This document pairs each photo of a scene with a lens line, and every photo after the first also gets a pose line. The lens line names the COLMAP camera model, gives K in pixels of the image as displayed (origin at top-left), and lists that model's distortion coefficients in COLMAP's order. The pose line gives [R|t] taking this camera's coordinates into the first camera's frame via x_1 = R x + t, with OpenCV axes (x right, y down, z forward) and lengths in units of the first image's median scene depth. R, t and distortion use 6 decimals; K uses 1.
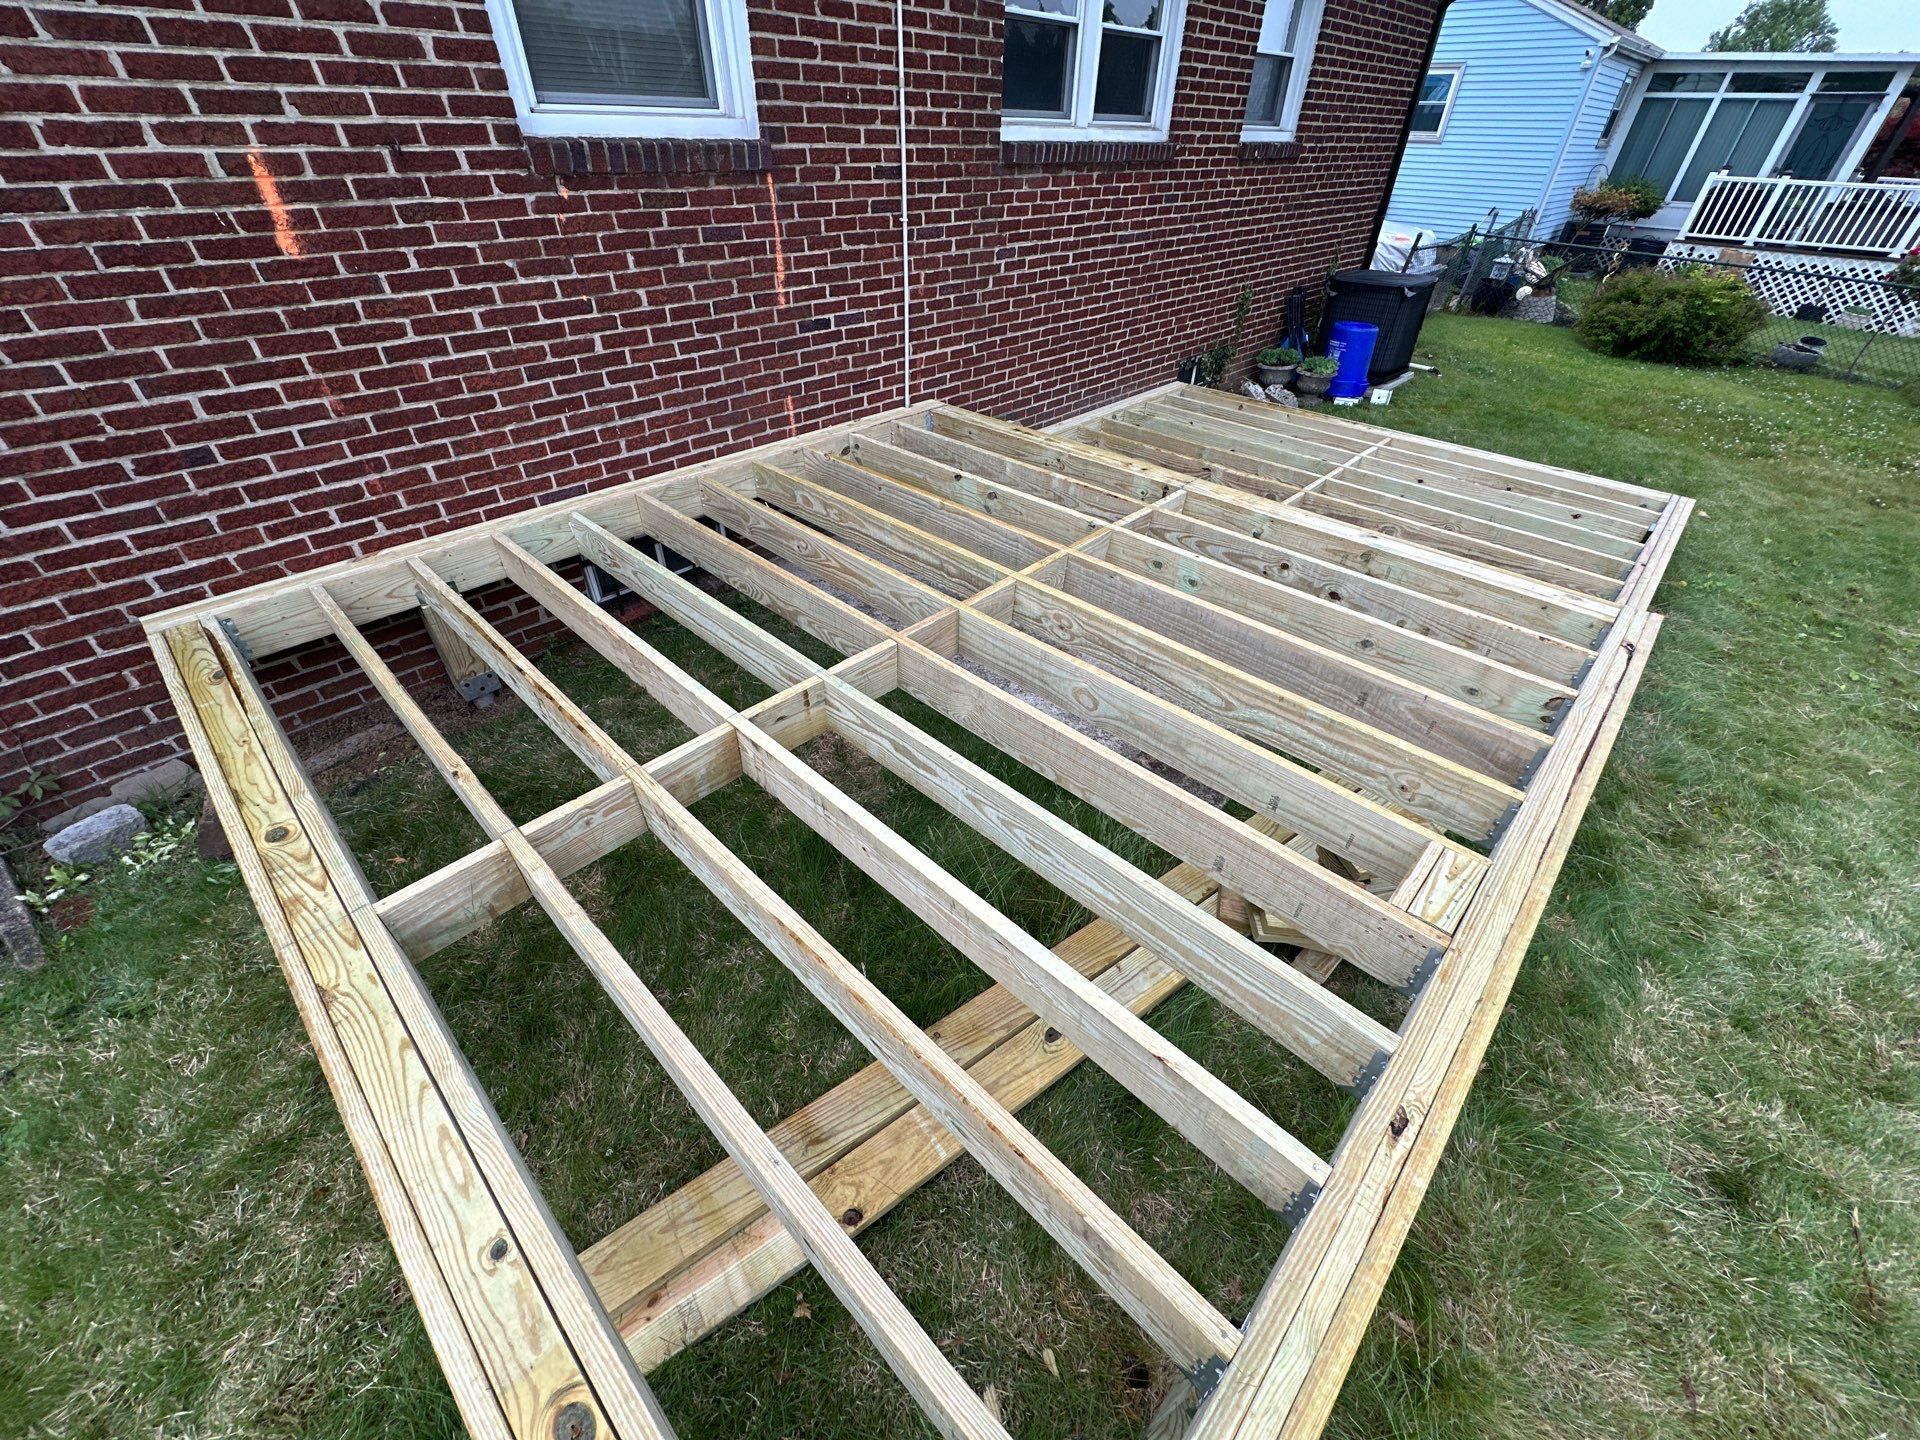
lens RADIAL K [[759.0, 0, 957.7], [0, 759.0, 717.0], [0, 0, 1]] dist [-0.004150, 0.000294]
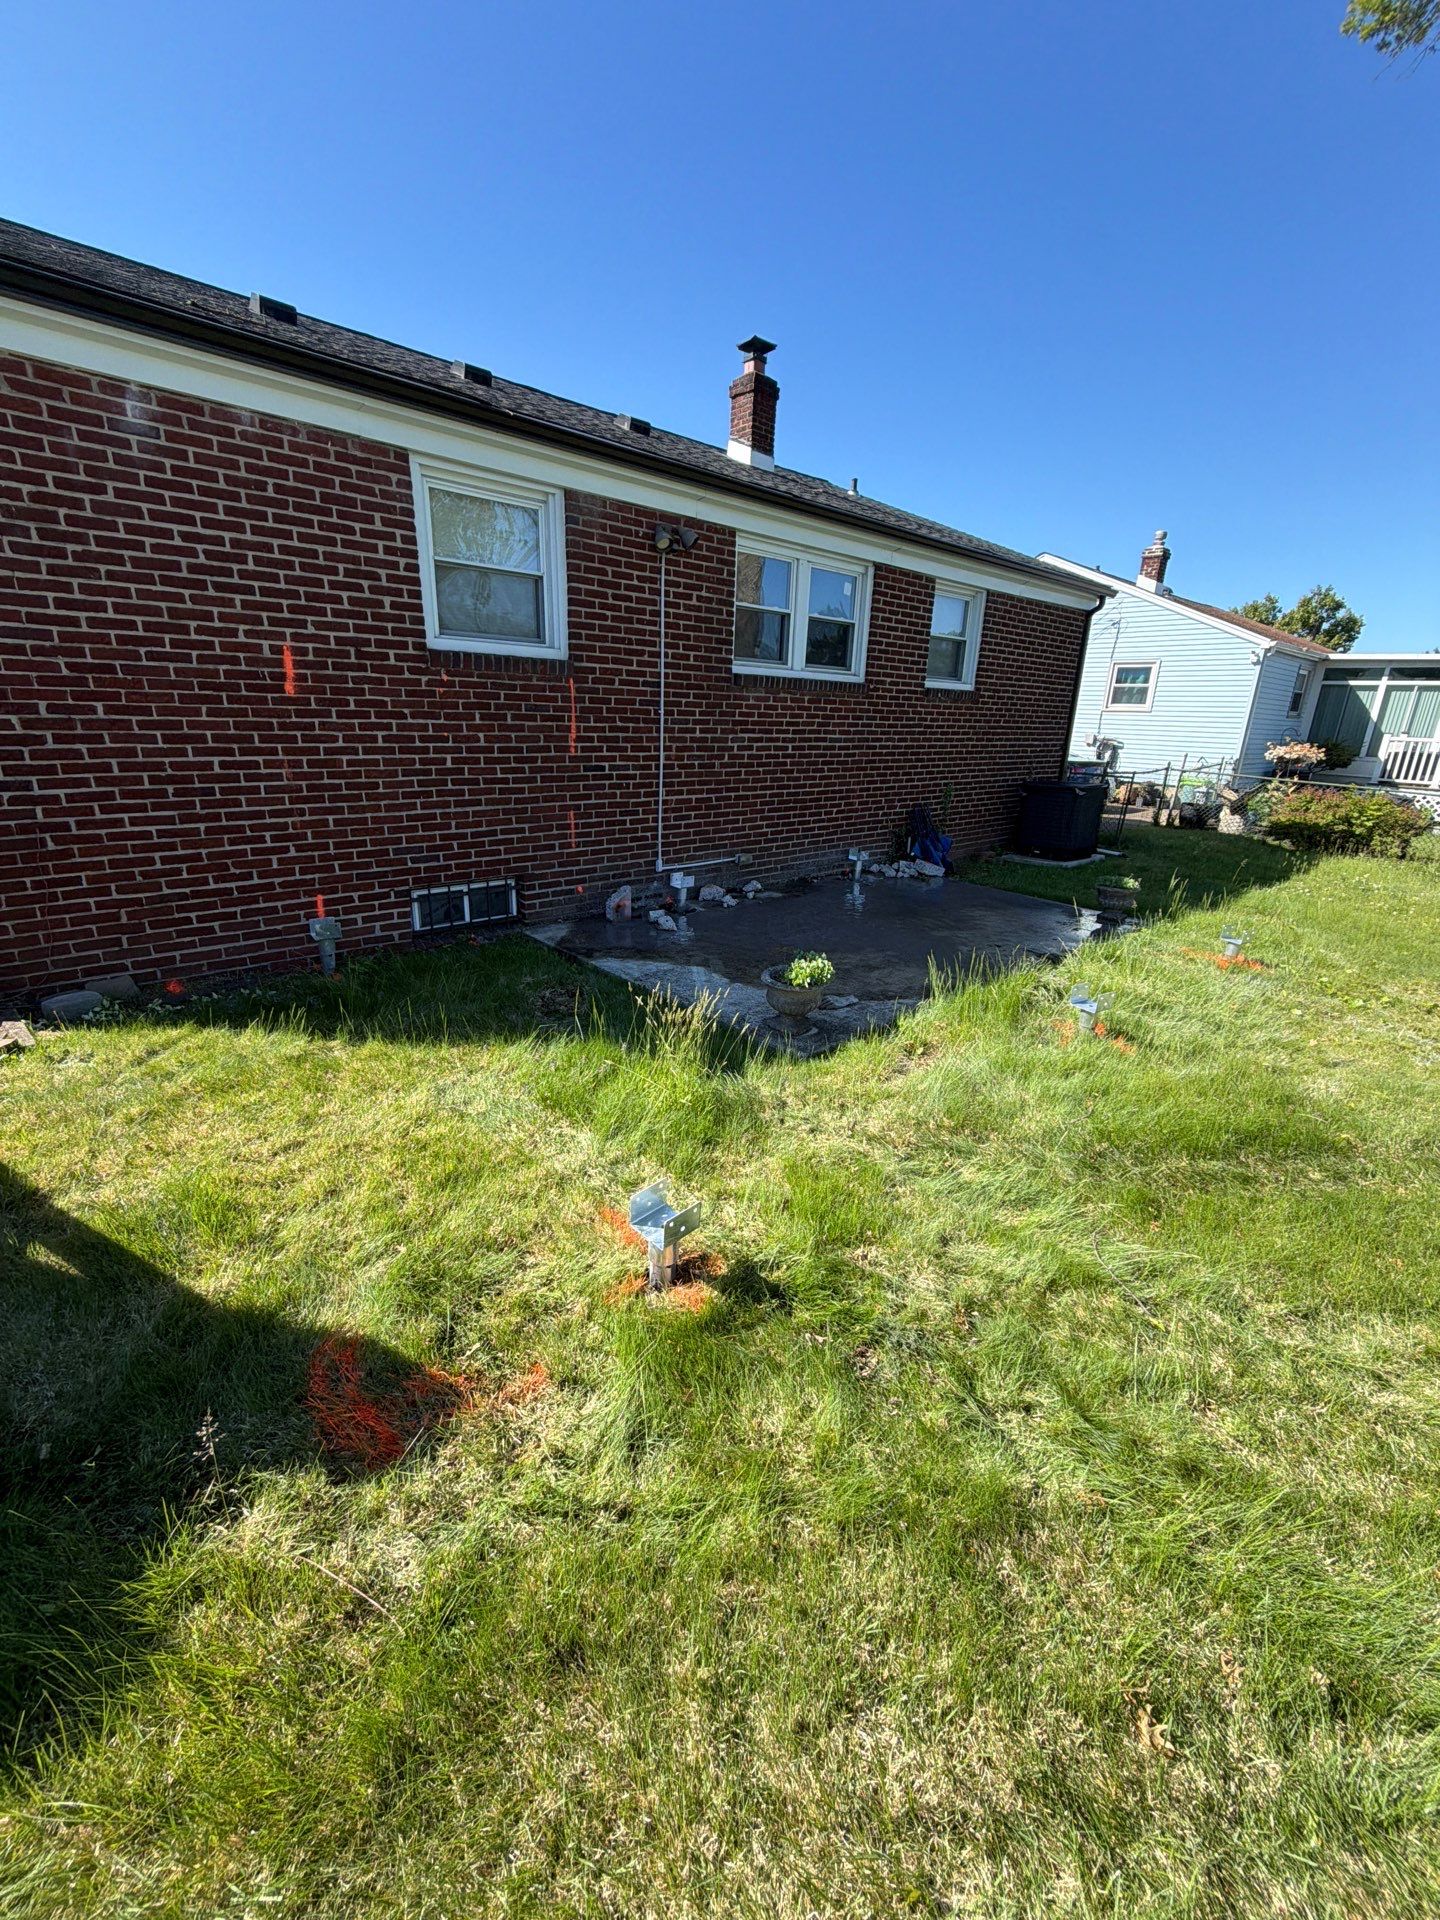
lens RADIAL K [[759.0, 0, 716.3], [0, 759.0, 964.5], [0, 0, 1]] dist [-0.004150, 0.000294]
pose [[0.995316, 0.044748, -0.085692, 0.162385], [-0.070911, 0.940415, -0.332554, 0.269915], [0.065705, 0.337073, 0.939183, -0.213010]]
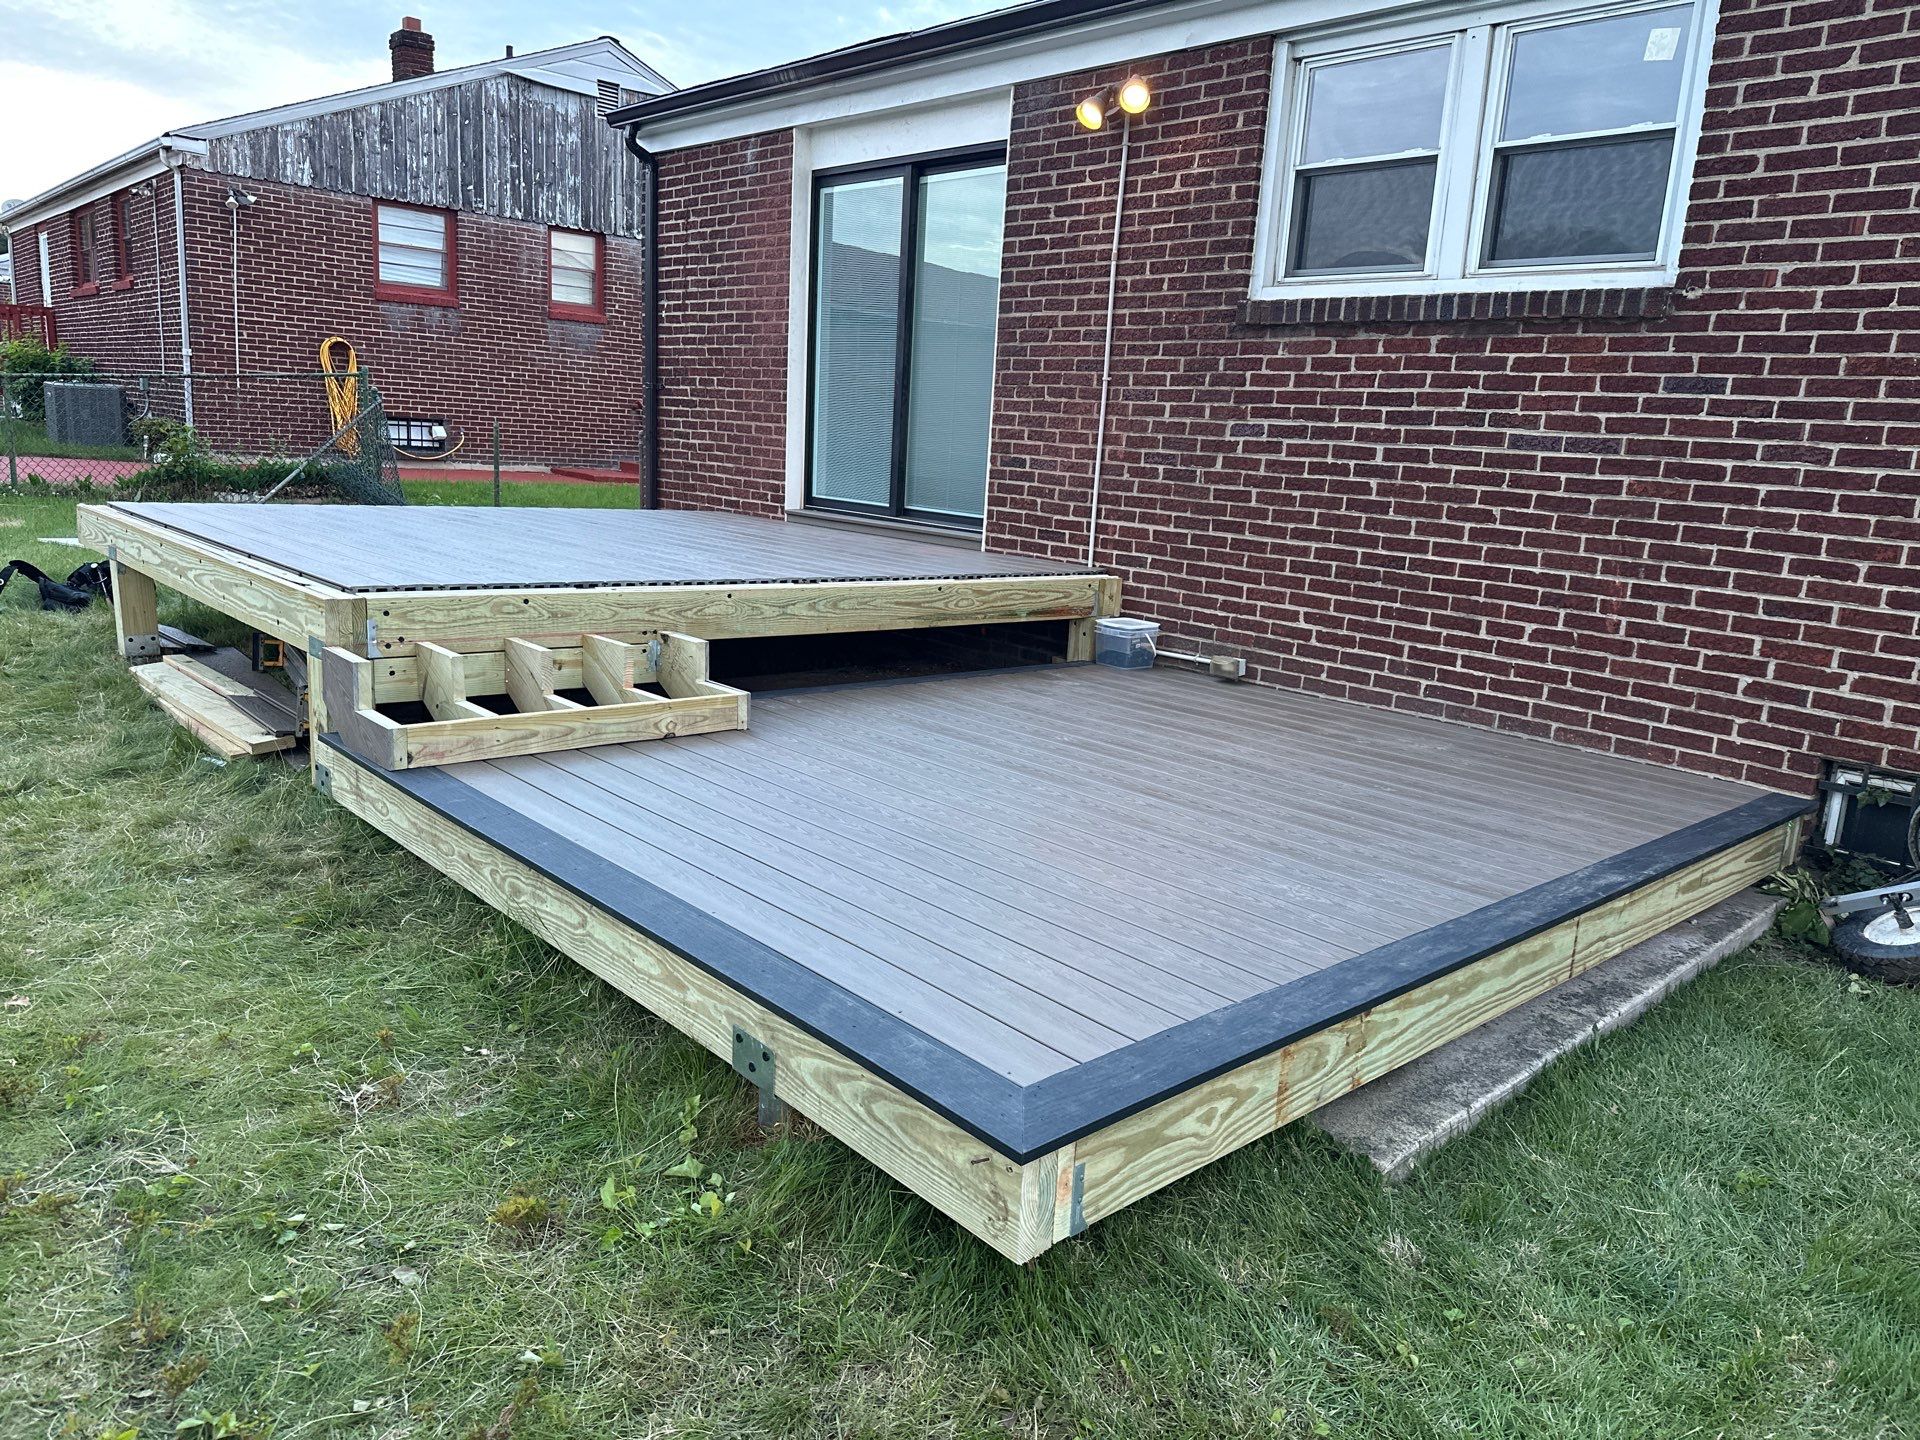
lens RADIAL K [[1336.0, 0, 961.2], [0, 1336.0, 736.1], [0, 0, 1]] dist [0.081071, -0.124355]
pose [[-0.070479, 0.197951, -0.977675, 1.384991], [-0.661674, 0.724173, 0.194323, -0.456961], [0.746472, 0.660598, 0.079940, 0.866146]]
